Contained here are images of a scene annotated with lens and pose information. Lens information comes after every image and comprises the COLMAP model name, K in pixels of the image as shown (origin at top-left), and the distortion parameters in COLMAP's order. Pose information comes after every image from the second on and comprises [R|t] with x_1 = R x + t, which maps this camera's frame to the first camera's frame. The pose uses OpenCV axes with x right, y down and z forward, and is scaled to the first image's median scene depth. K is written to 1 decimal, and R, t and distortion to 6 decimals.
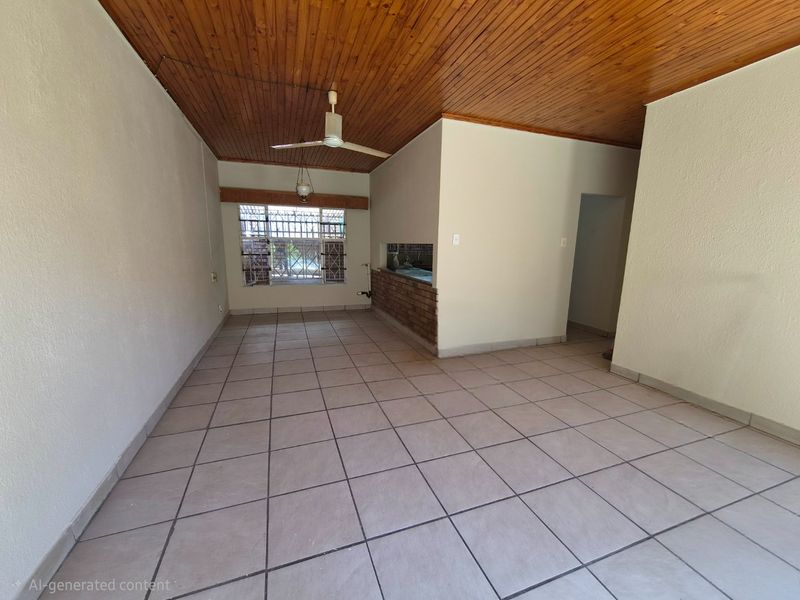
lens RADIAL K [[331.2, 0, 394.9], [0, 331.2, 308.7], [0, 0, 1]] dist [0.001423, -0.000116]
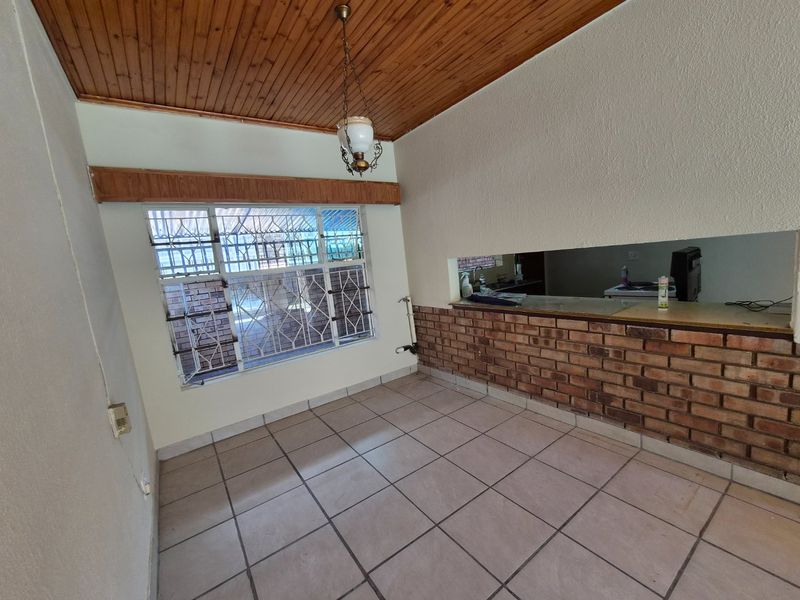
lens RADIAL K [[331.2, 0, 394.9], [0, 331.2, 308.7], [0, 0, 1]] dist [0.001423, -0.000116]
pose [[0.952770, -0.154418, 0.261504, -0.277944], [0.168093, 0.985296, -0.030616, -0.110029], [-0.252931, 0.073127, 0.964717, 0.479739]]
